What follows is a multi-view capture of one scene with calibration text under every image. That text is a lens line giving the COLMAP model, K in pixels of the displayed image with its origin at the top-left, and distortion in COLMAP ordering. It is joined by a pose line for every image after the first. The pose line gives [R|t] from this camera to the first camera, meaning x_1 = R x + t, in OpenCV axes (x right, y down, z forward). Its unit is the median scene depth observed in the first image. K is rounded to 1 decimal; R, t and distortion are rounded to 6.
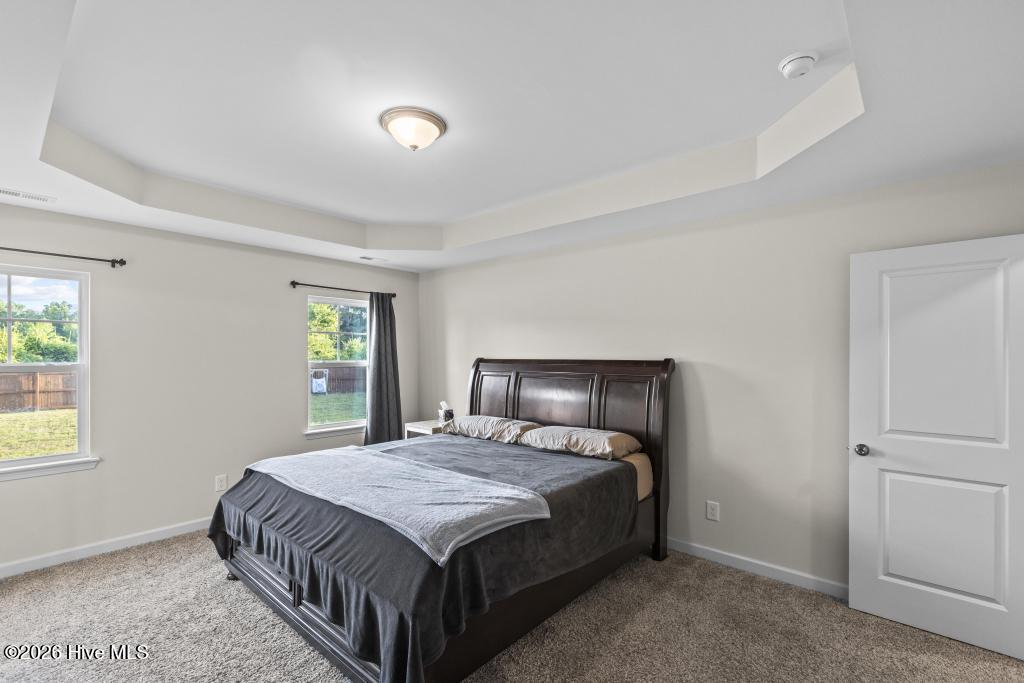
lens RADIAL K [[450.2, 0, 512.1], [0, 450.2, 356.6], [0, 0, 1]] dist [-0.000004, -0.005714]
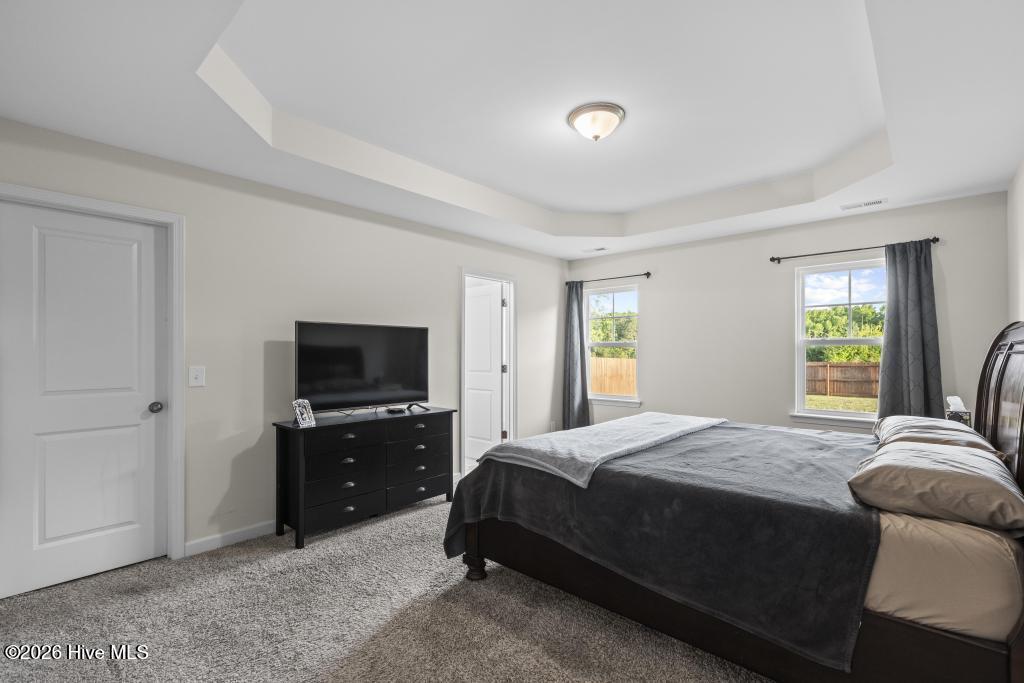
lens RADIAL K [[457.9, 0, 515.2], [0, 457.9, 345.7], [0, 0, 1]] dist [-0.000443, -0.001177]
pose [[-0.018974, -0.013817, -0.999724, 0.599154], [0.000683, 0.999904, -0.013832, 0.045536], [0.999820, -0.000945, -0.018963, 0.510487]]
